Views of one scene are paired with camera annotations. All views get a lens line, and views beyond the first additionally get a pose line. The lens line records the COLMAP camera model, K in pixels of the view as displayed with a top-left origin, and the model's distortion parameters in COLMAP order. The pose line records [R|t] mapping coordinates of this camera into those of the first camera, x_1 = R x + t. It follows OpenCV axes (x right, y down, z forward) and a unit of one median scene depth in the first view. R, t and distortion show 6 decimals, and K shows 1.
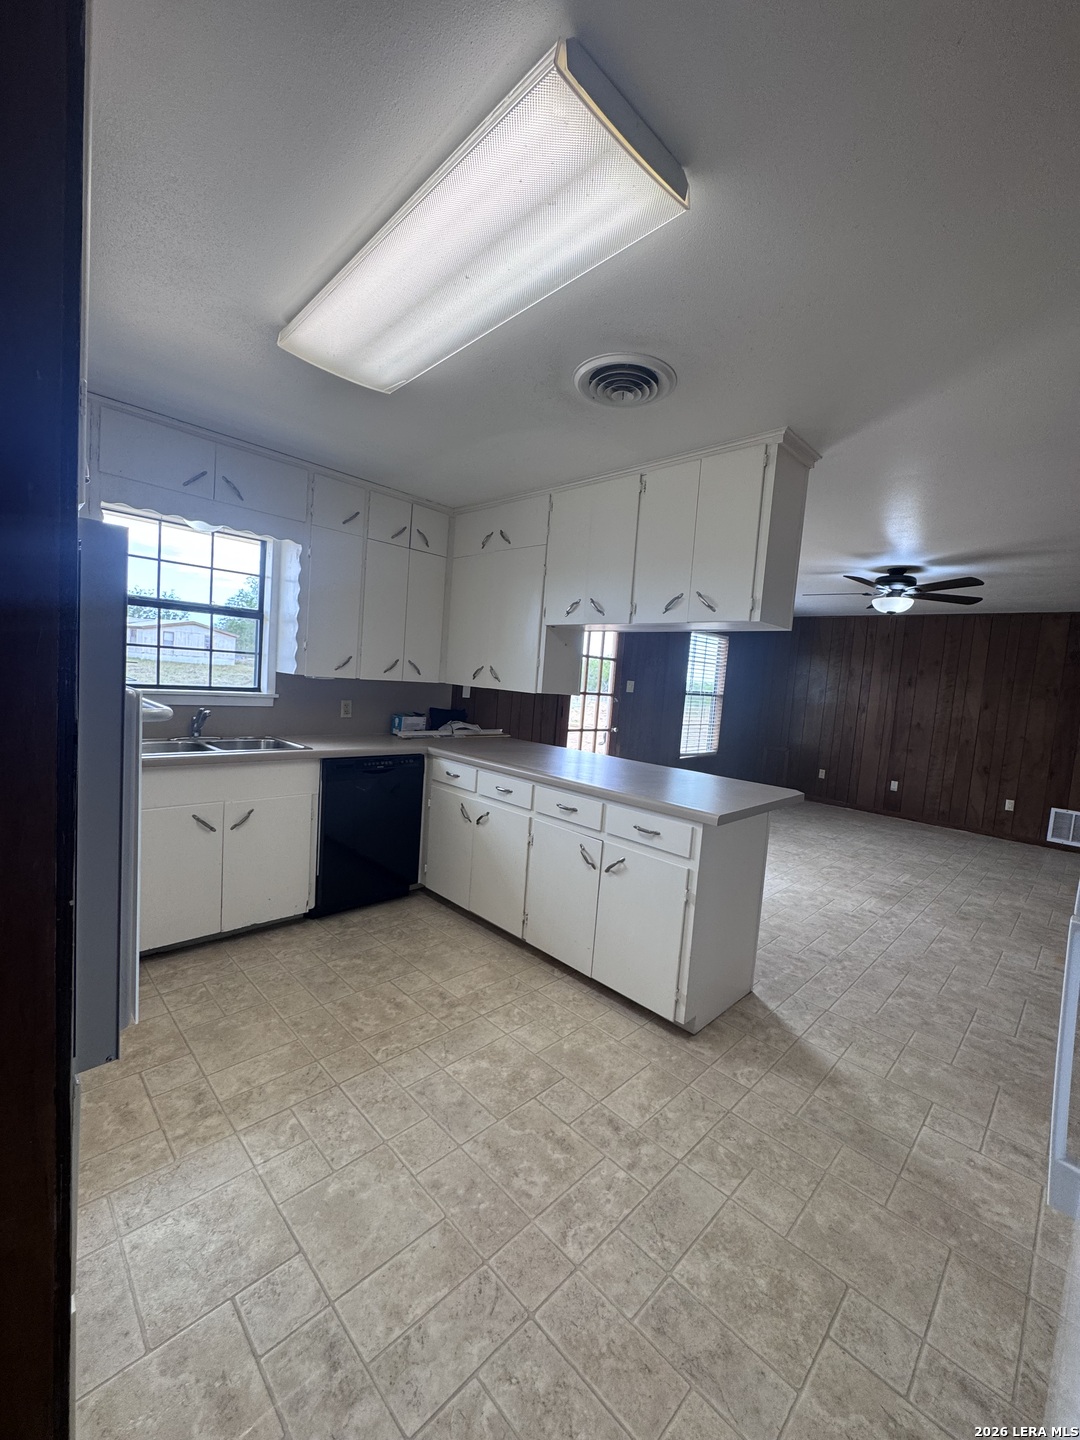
lens RADIAL K [[574.0, 0, 532.7], [0, 574.0, 721.1], [0, 0, 1]] dist [-0.004726, 0.000393]
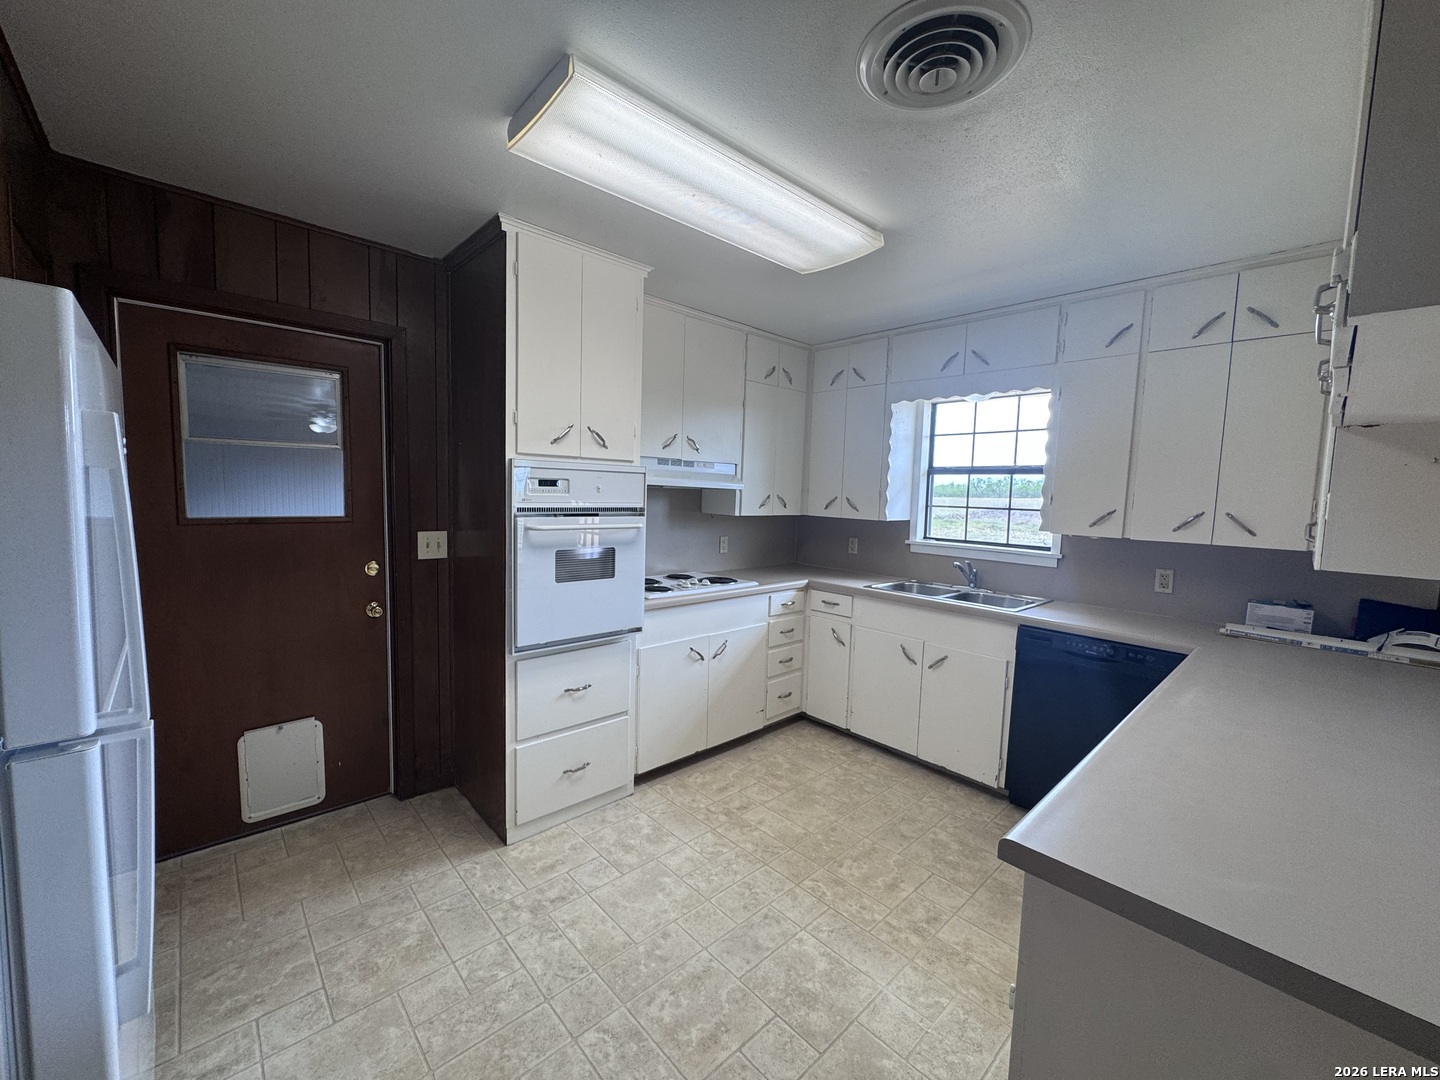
lens RADIAL K [[574.0, 0, 726.5], [0, 574.0, 540.8], [0, 0, 1]] dist [-0.004726, 0.000393]
pose [[-0.024445, 0.011090, -0.999640, 0.903438], [-0.111758, 0.993640, 0.013756, -0.041876], [0.993435, 0.112054, -0.023050, 0.934738]]
